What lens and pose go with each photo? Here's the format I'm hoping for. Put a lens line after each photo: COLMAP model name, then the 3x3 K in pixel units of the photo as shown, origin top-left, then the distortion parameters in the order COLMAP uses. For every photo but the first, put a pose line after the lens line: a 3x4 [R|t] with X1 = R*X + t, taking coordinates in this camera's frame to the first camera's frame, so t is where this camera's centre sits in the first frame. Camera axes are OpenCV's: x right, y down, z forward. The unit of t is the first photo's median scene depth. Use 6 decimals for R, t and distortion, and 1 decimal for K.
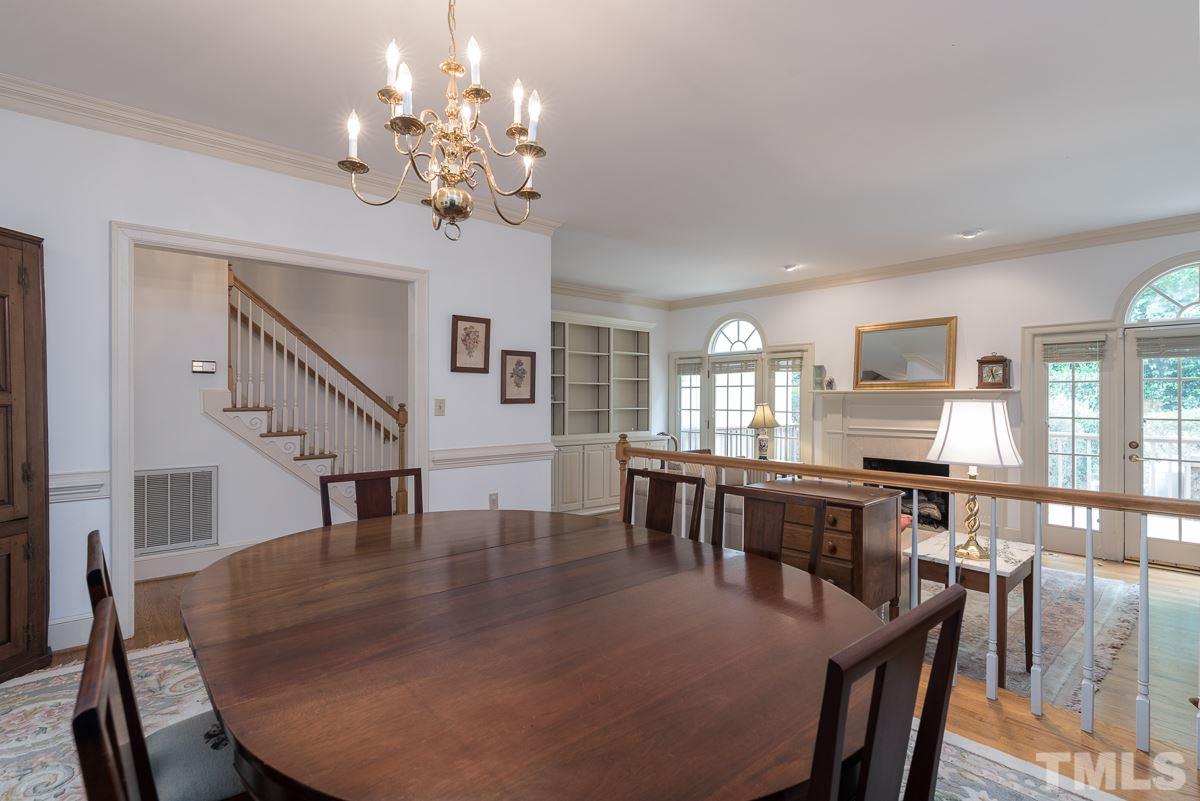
lens RADIAL K [[575.0, 0, 596.9], [0, 575.0, 399.7], [0, 0, 1]] dist [-0.003848, 0.001078]
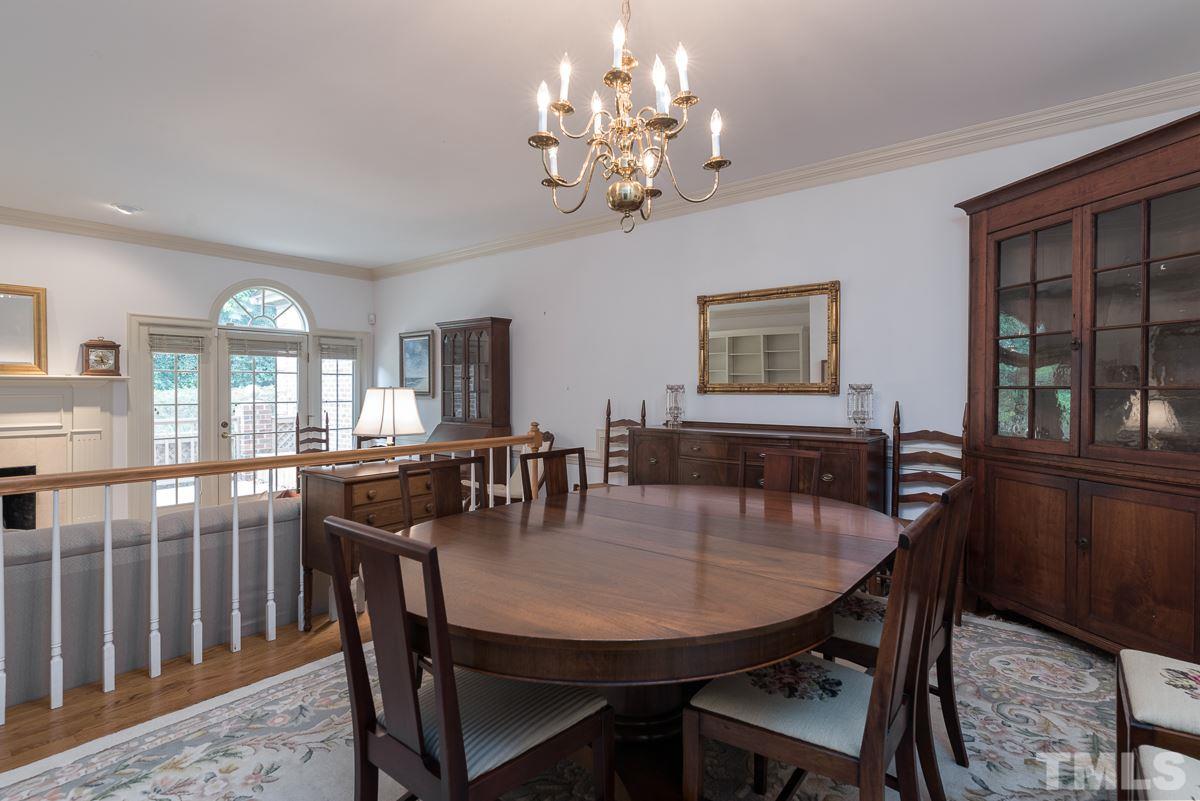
lens RADIAL K [[575.0, 0, 594.8], [0, 575.0, 394.1], [0, 0, 1]] dist [-0.003848, 0.001078]
pose [[-0.148133, -0.012596, 0.988887, -0.340705], [0.000196, 0.999918, 0.012766, -0.001475], [-0.988967, 0.002085, -0.148119, 0.349746]]
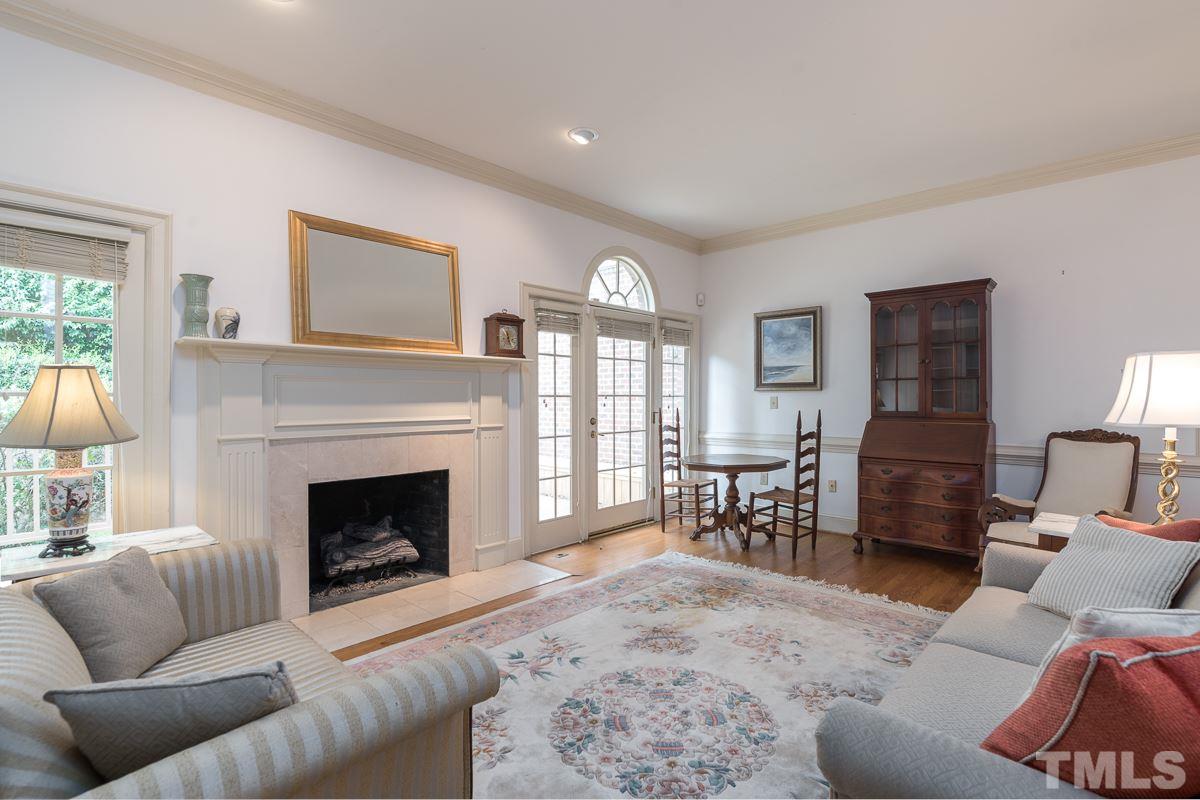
lens RADIAL K [[575.0, 0, 594.0], [0, 575.0, 399.1], [0, 0, 1]] dist [-0.003848, 0.001078]
pose [[-0.089257, -0.004429, 0.995999, -0.061875], [0.001618, 0.999988, 0.004591, 0.030836], [-0.996007, 0.002021, -0.089249, 0.950759]]
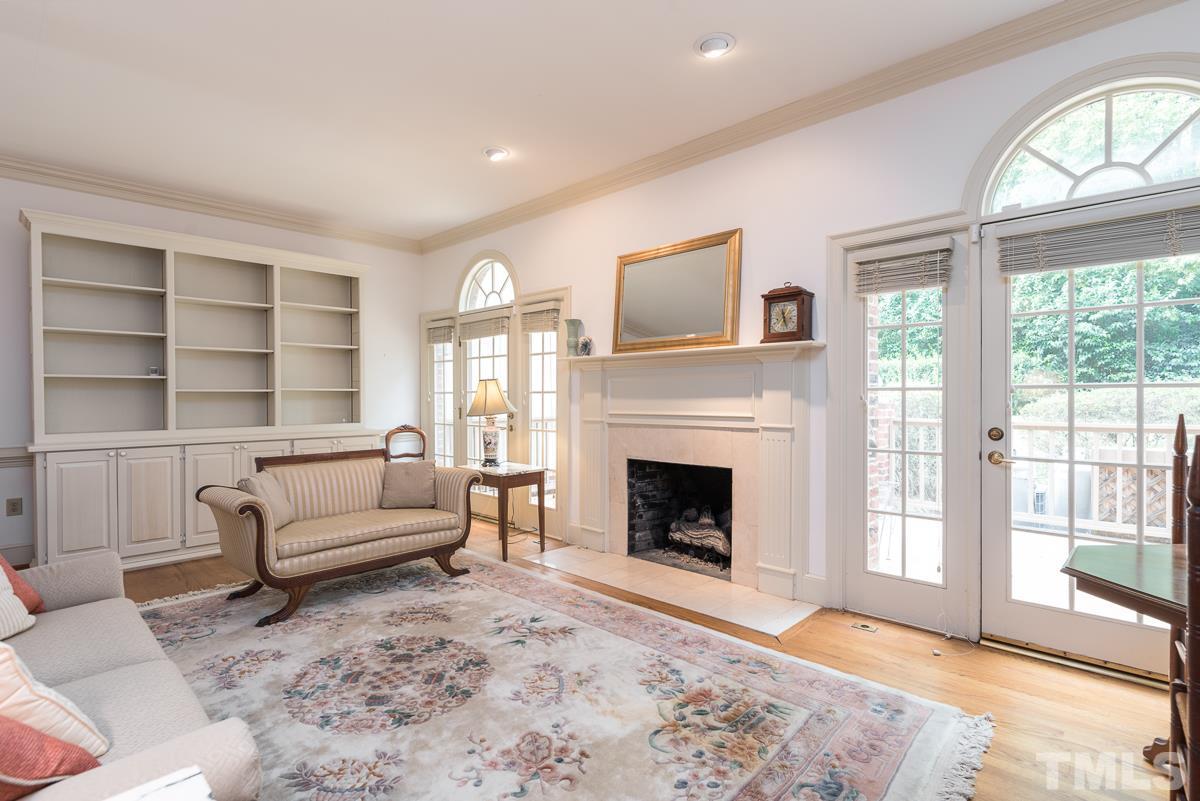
lens RADIAL K [[575.0, 0, 596.1], [0, 575.0, 403.0], [0, 0, 1]] dist [-0.003848, 0.001078]
pose [[0.997145, -0.007004, 0.075181, 0.446584], [0.006118, 0.999909, 0.012011, 0.035005], [-0.075258, -0.011517, 0.997098, 0.417647]]
